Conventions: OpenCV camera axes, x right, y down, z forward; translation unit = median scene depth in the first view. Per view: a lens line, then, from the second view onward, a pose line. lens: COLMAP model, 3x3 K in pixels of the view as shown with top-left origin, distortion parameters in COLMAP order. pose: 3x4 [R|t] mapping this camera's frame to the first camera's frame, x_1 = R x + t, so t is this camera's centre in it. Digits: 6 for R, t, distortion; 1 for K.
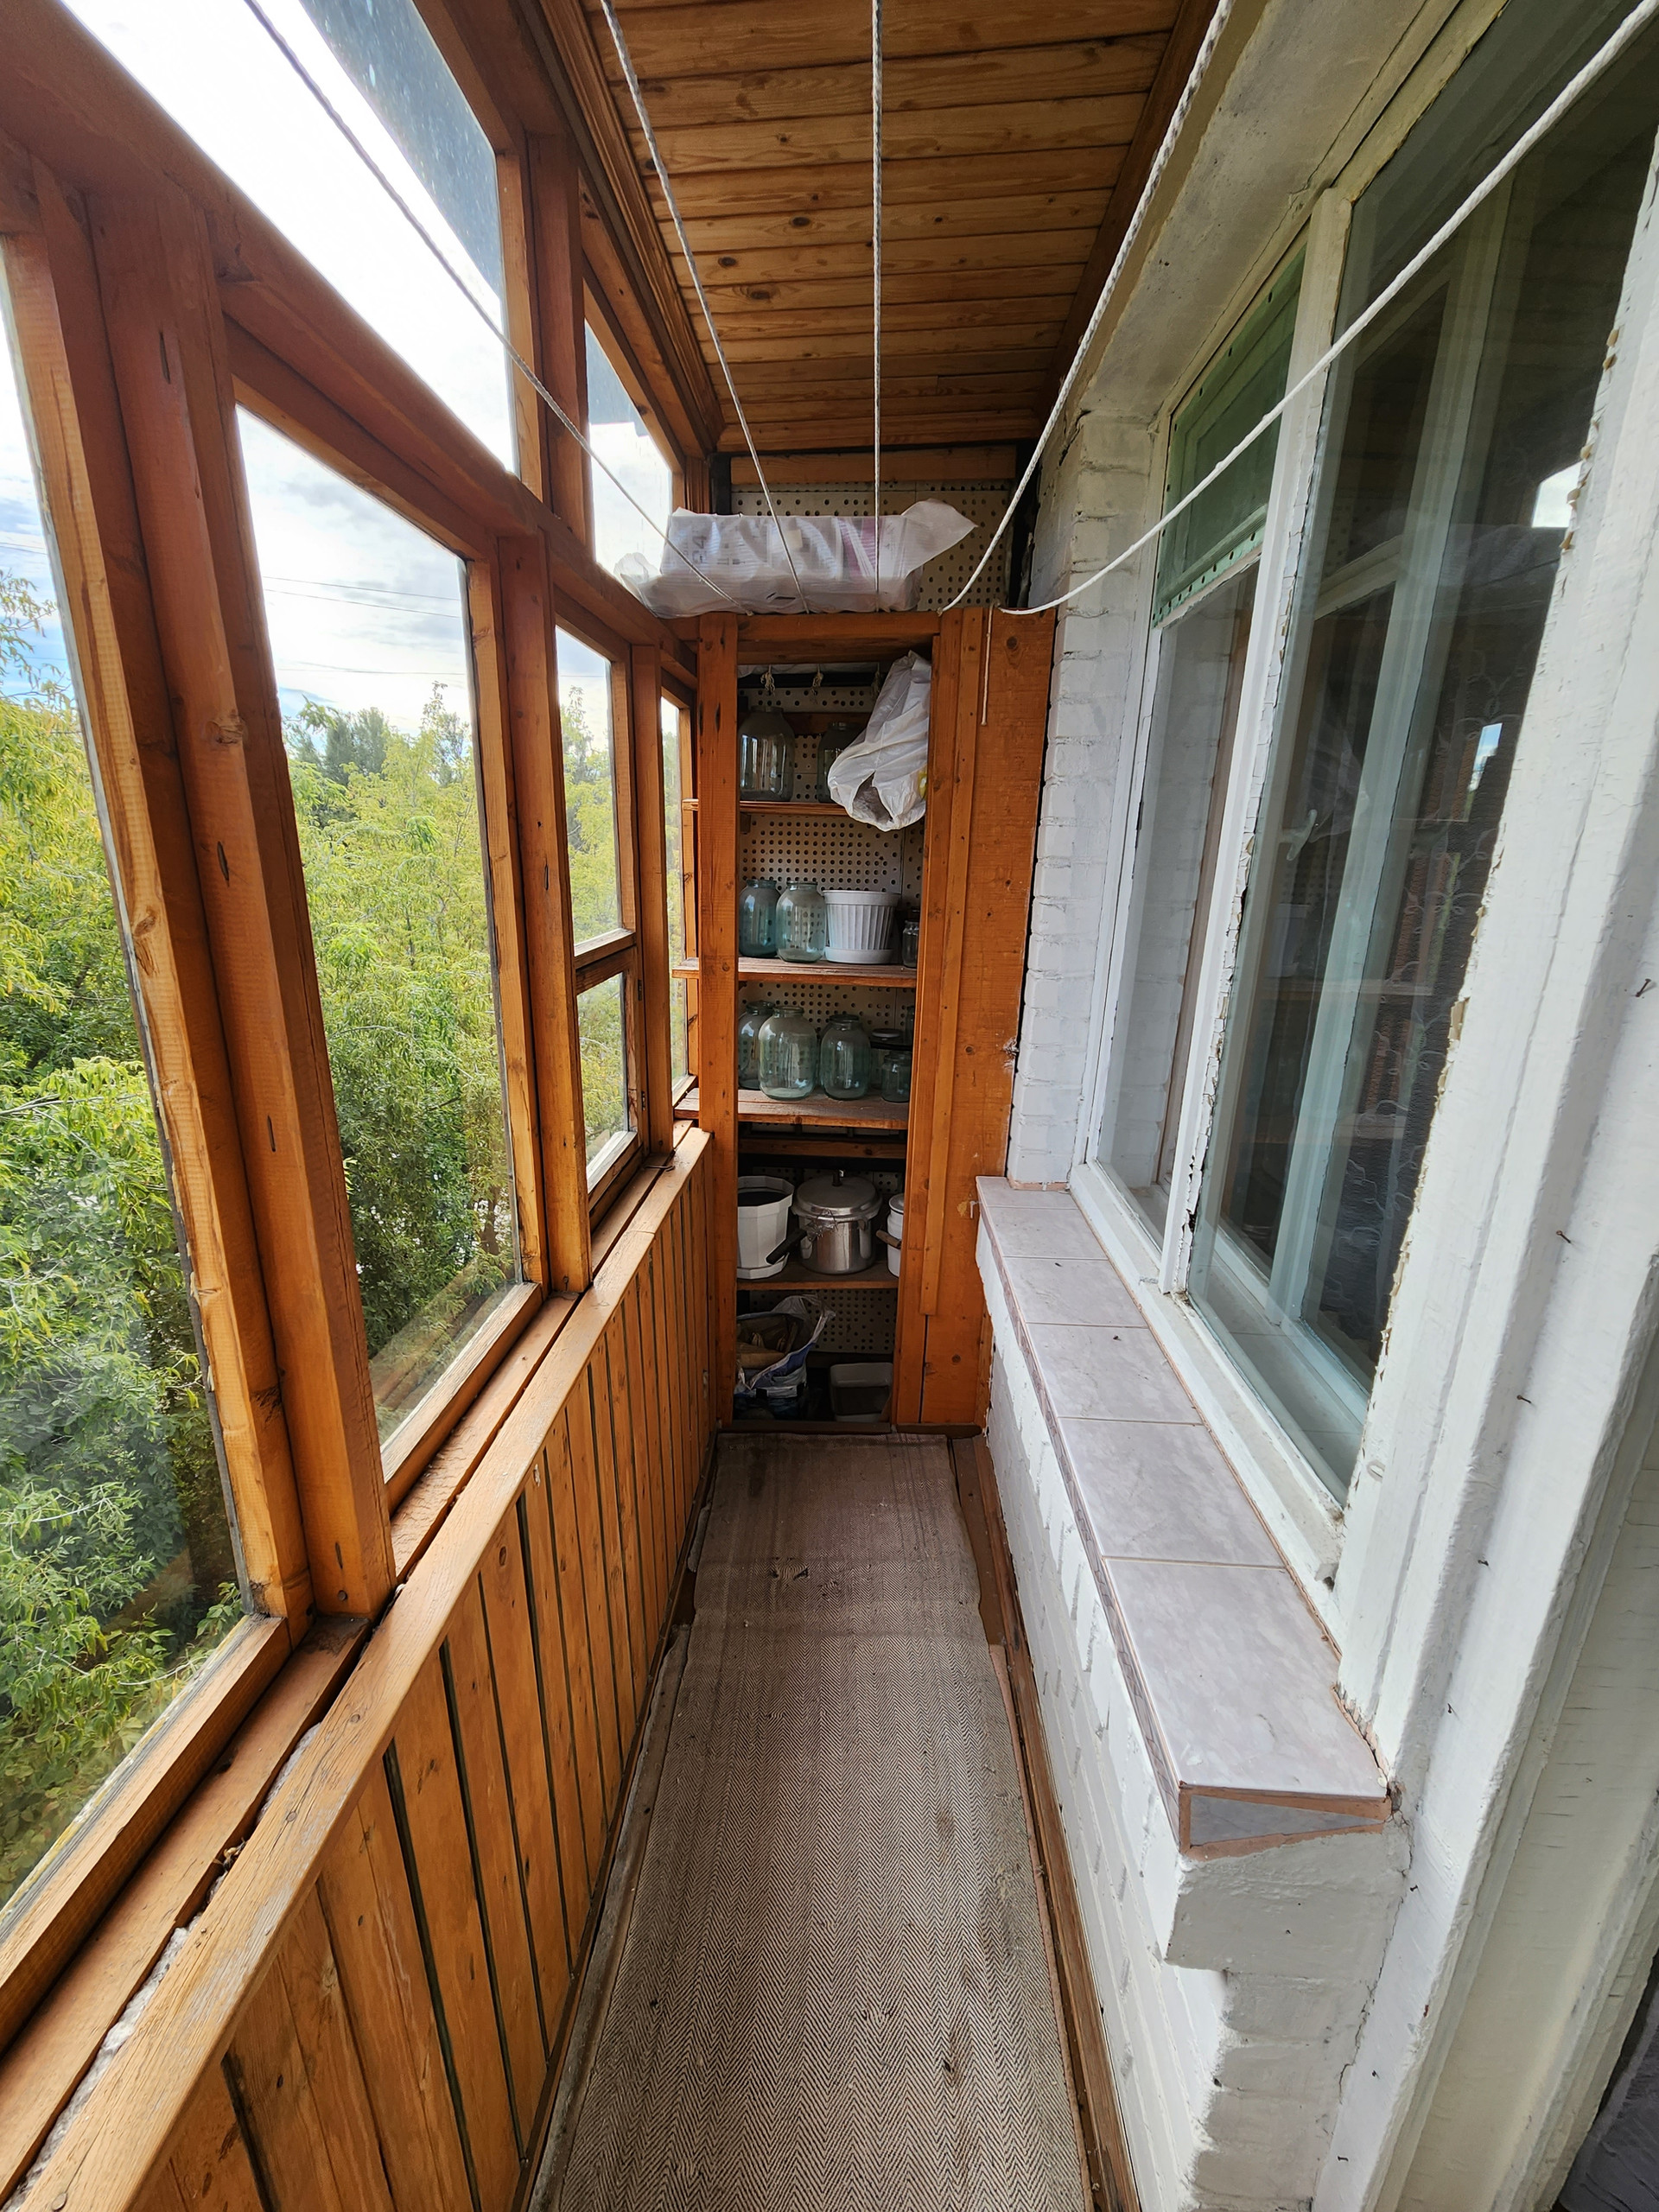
lens RADIAL K [[890.2, 0, 805.5], [0, 890.2, 1101.4], [0, 0, 1]] dist [0.003685, -0.000344]
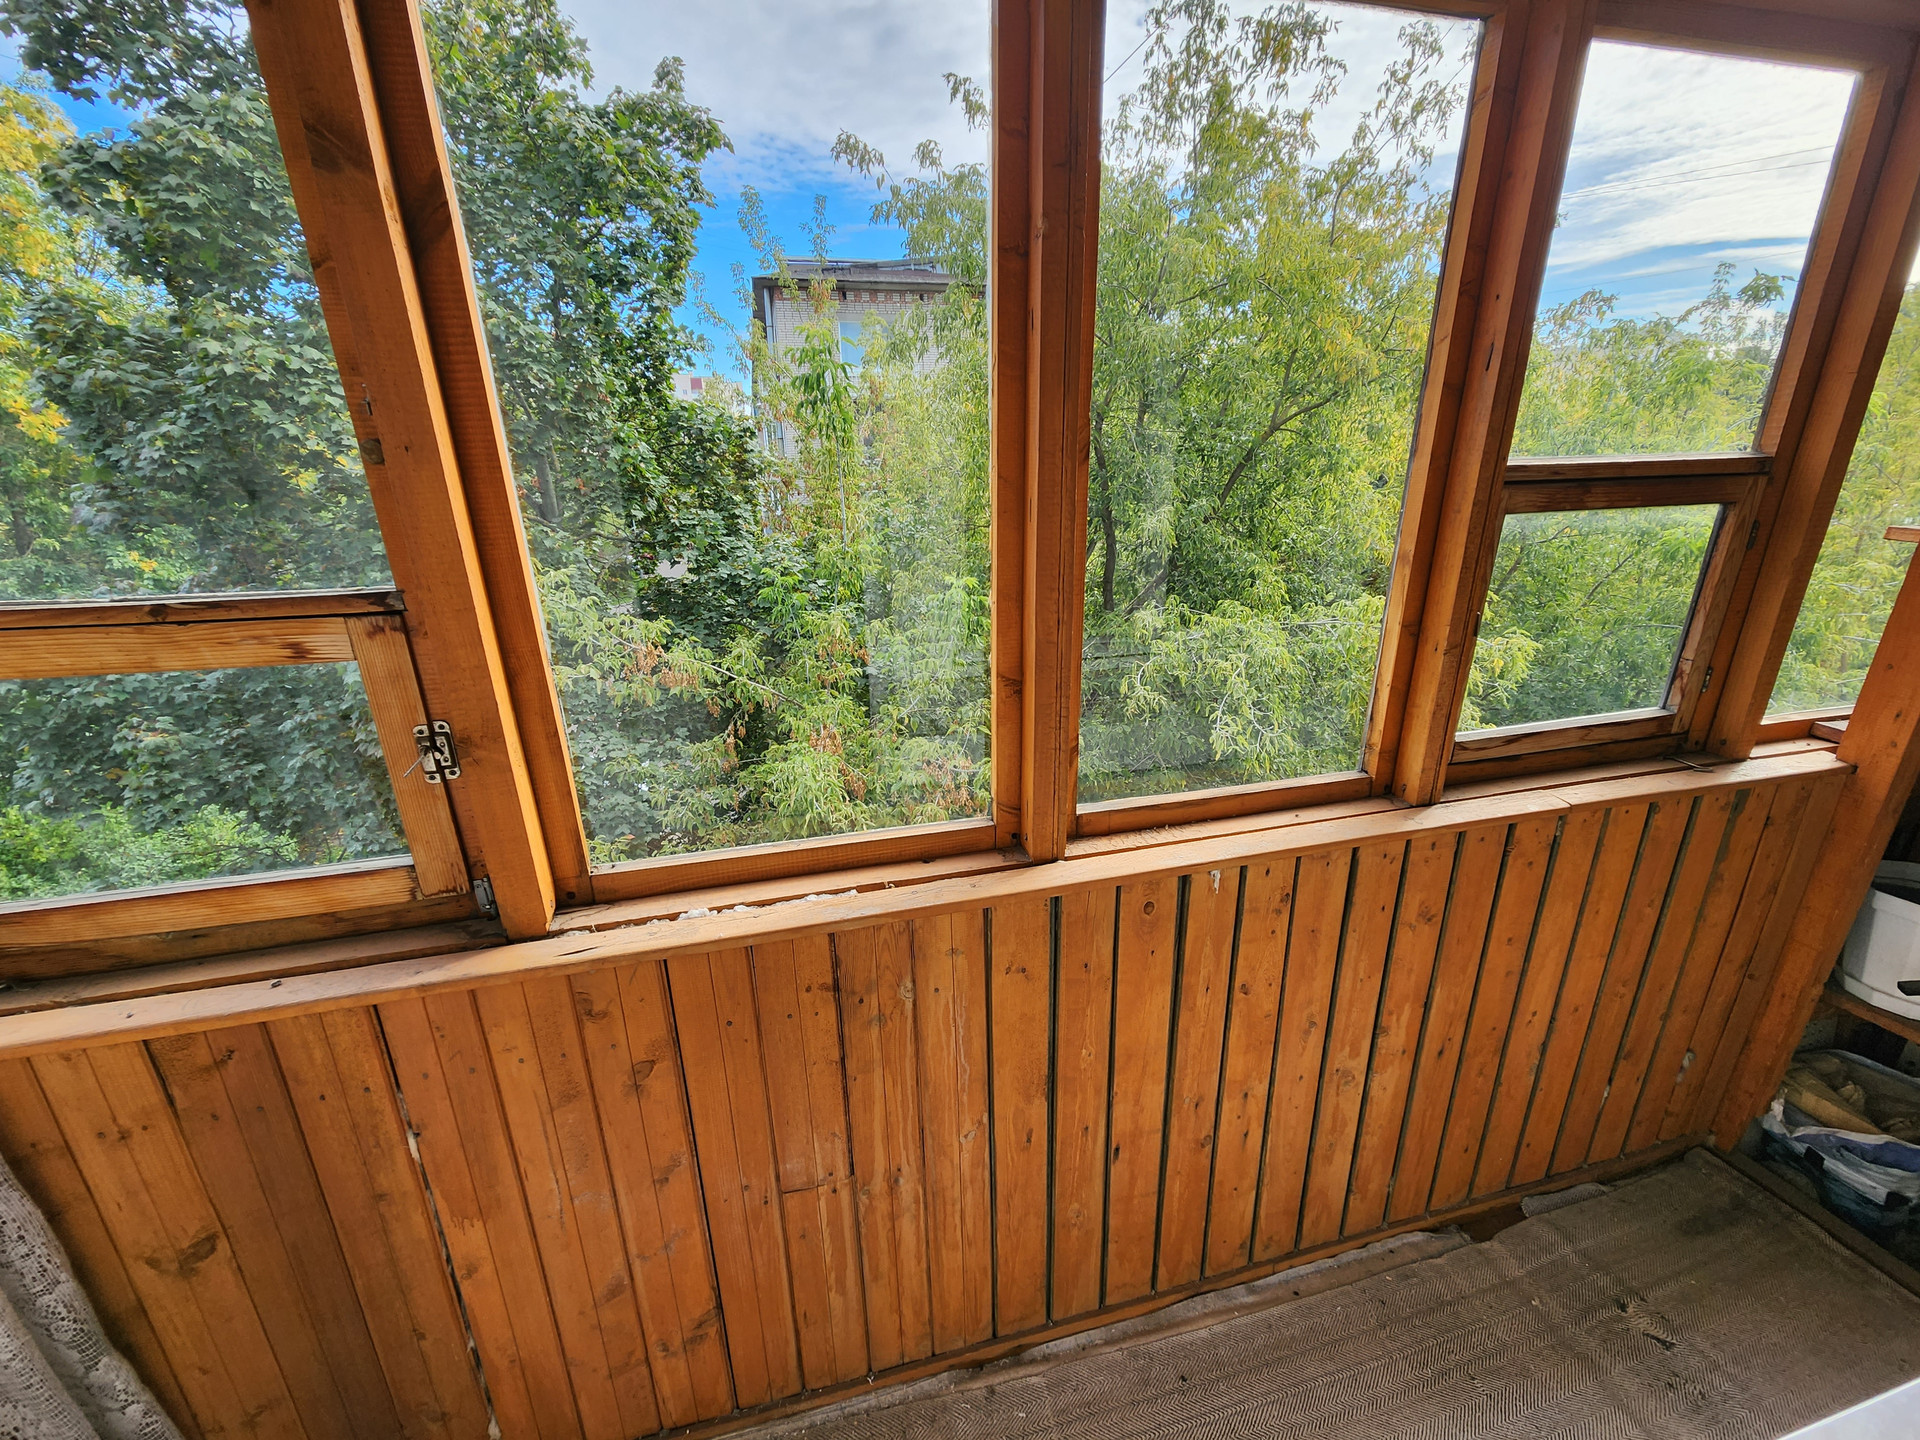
lens RADIAL K [[772.7, 0, 968.8], [0, 772.7, 715.6], [0, 0, 1]] dist [0.003685, -0.000344]
pose [[0.325130, 0.289371, -0.900308, 0.220382], [-0.241156, 0.945927, 0.216945, 0.036071], [0.914404, 0.146579, 0.377333, 0.145670]]
